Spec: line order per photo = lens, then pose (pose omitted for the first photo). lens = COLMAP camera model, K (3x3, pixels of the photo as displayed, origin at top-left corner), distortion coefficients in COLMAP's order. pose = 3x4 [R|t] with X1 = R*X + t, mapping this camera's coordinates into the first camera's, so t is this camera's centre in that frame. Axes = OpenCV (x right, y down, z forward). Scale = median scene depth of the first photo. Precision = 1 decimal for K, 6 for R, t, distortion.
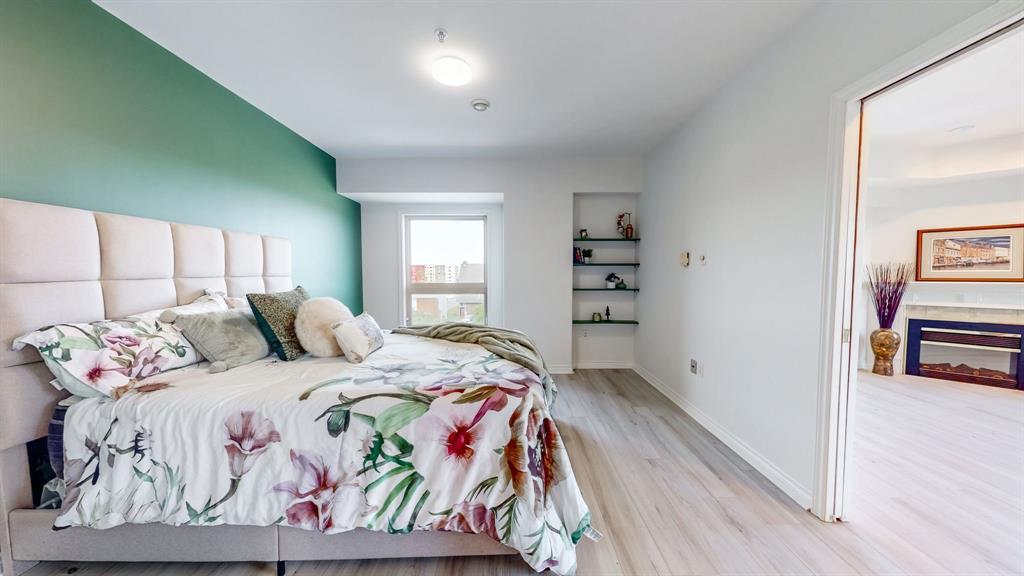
lens RADIAL K [[324.4, 0, 512.0], [0, 324.4, 288.0], [0, 0, 1]] dist [0.000667, -0.000038]
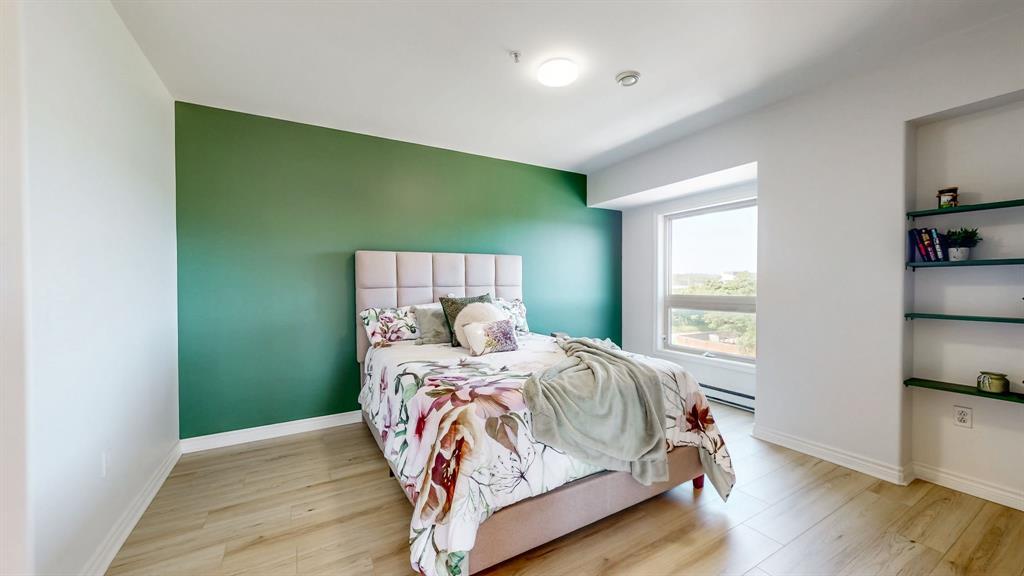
lens RADIAL K [[375.0, 0, 512.0], [0, 375.0, 288.0], [0, 0, 1]] dist [0.000055, -0.000075]
pose [[0.499330, 0.009140, -0.866364, 0.769705], [-0.036459, 0.999280, -0.010471, -0.017644], [0.865645, 0.036816, 0.499303, 0.382304]]
